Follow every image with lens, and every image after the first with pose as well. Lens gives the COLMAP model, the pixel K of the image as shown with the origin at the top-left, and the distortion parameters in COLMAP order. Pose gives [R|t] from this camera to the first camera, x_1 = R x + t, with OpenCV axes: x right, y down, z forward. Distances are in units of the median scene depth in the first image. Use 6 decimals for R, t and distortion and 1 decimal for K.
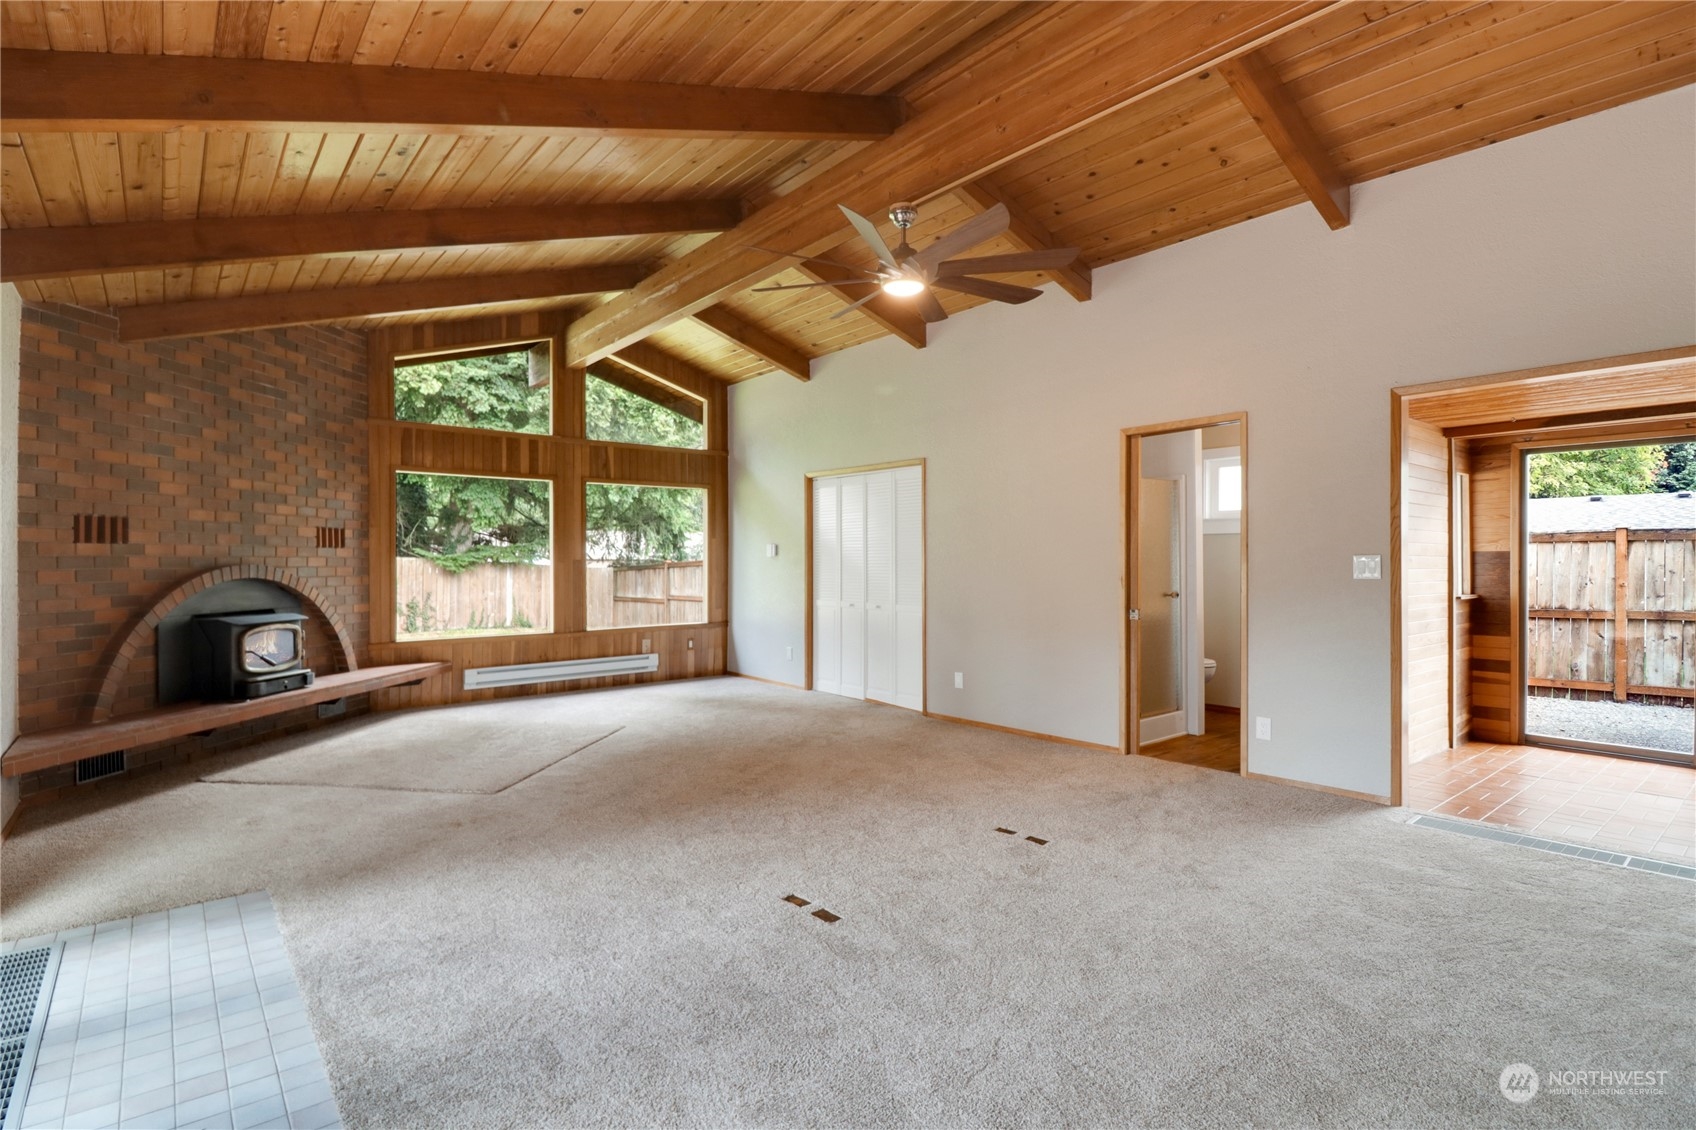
lens RADIAL K [[833.6, 0, 841.2], [0, 833.6, 556.7], [0, 0, 1]] dist [0.001858, -0.008104]
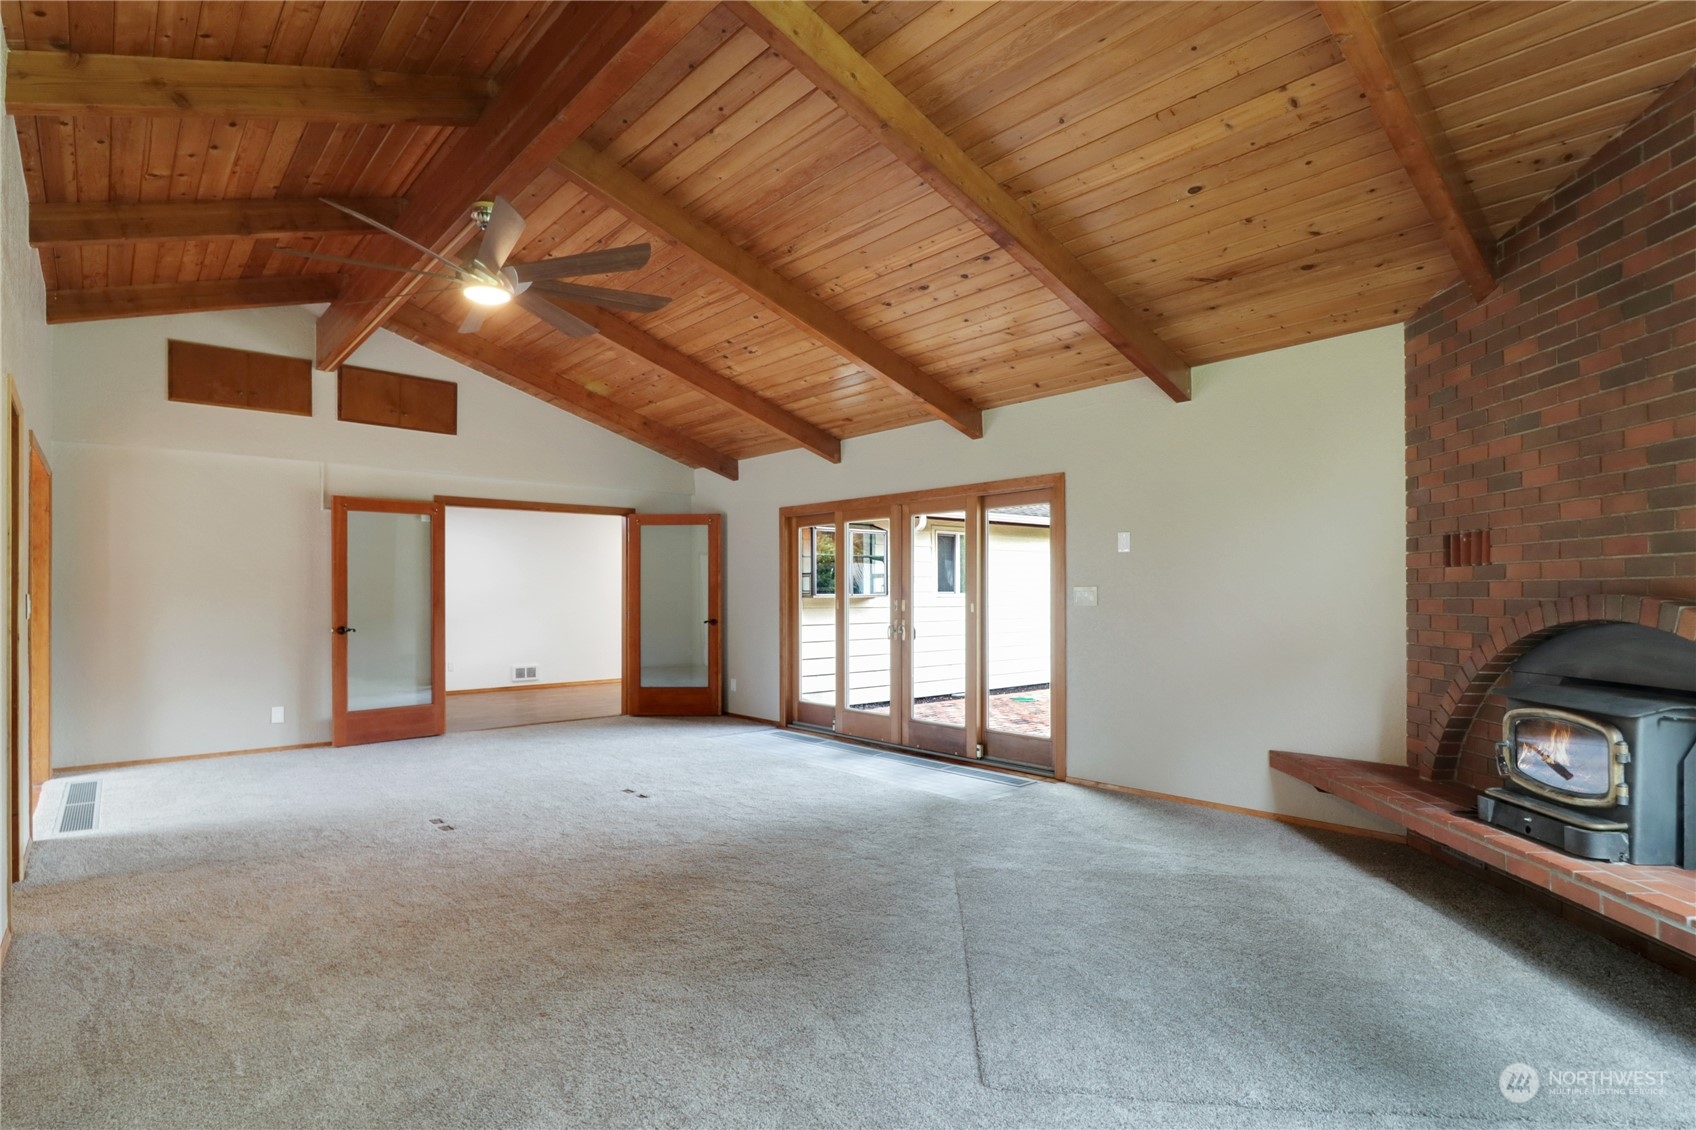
lens RADIAL K [[869.2, 0, 841.8], [0, 869.2, 590.7], [0, 0, 1]] dist [0.000630, -0.000385]
pose [[-0.999137, 0.012010, -0.039772, -0.196346], [0.012296, 0.999900, -0.006947, 0.004453], [0.039685, -0.007430, -0.999185, 1.400849]]
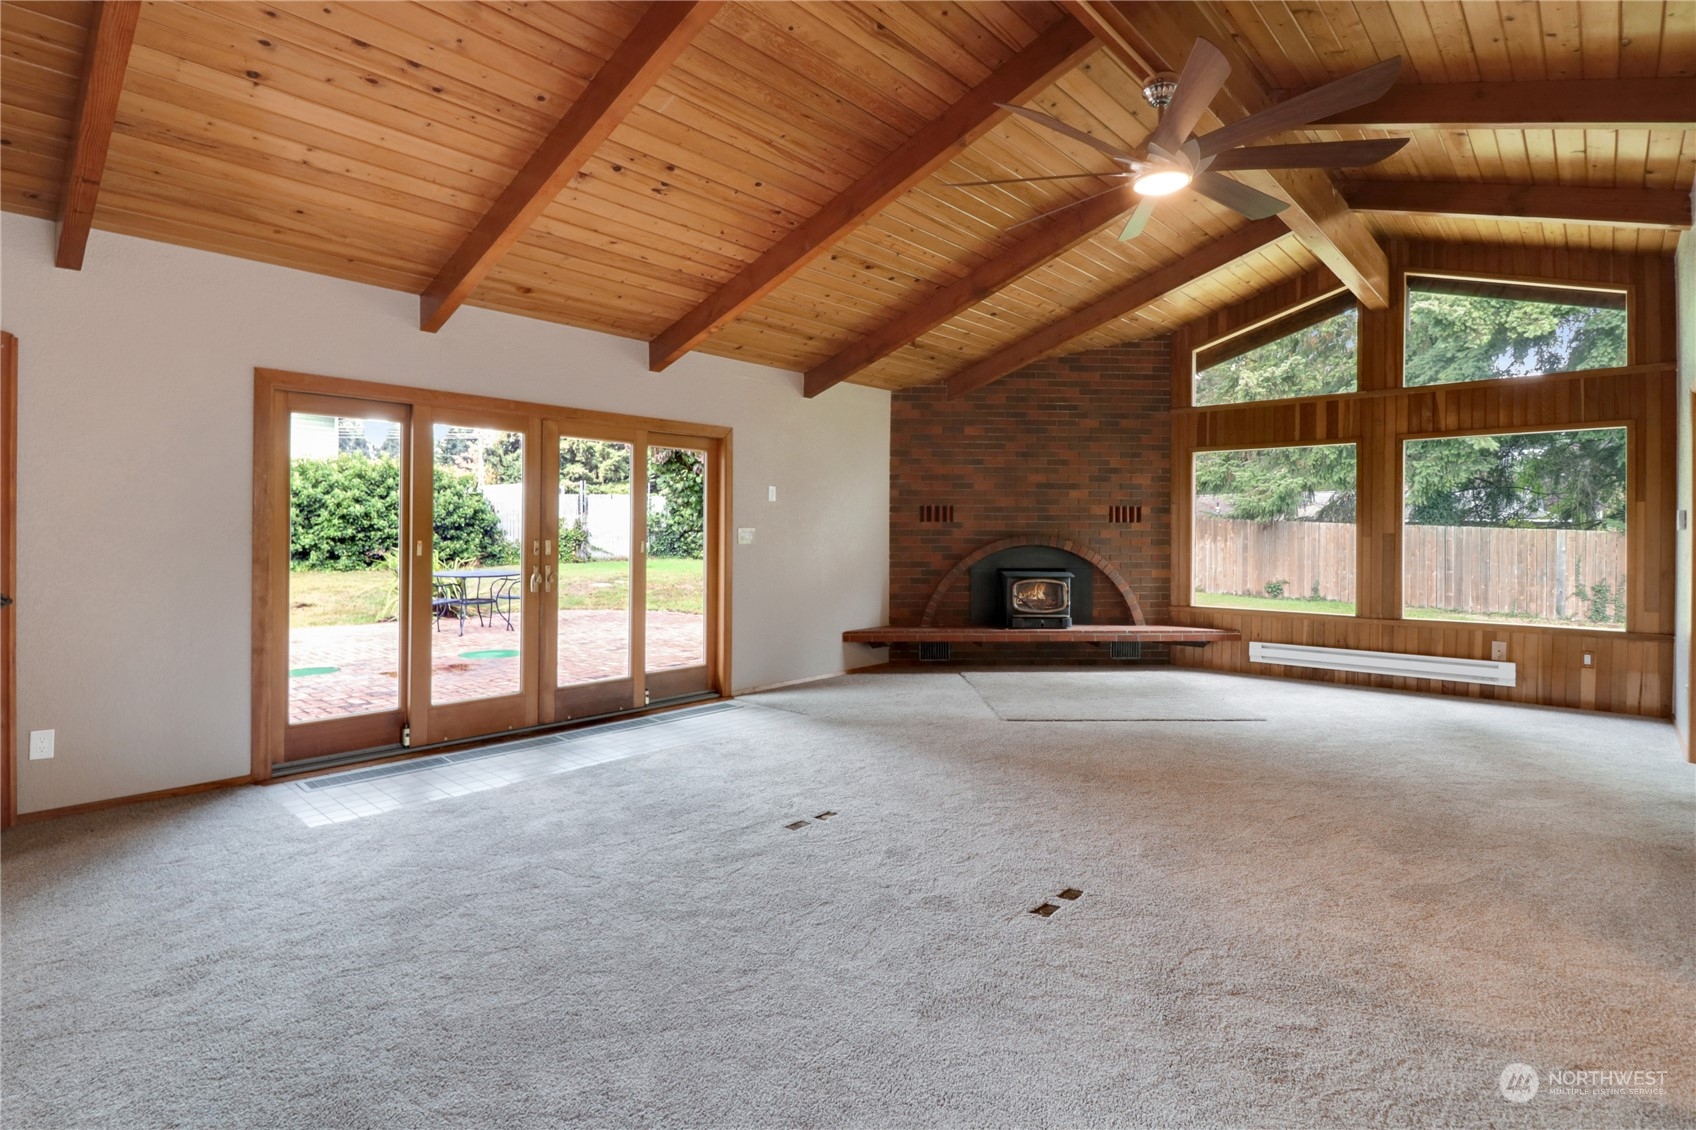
lens RADIAL K [[815.0, 0, 808.9], [0, 815.0, 527.1], [0, 0, 1]] dist [-0.000074, -0.000655]
pose [[0.120556, -0.001841, -0.992705, 0.561646], [0.000443, 0.999998, -0.001801, -0.001913], [0.992706, -0.000223, 0.120557, 0.418642]]
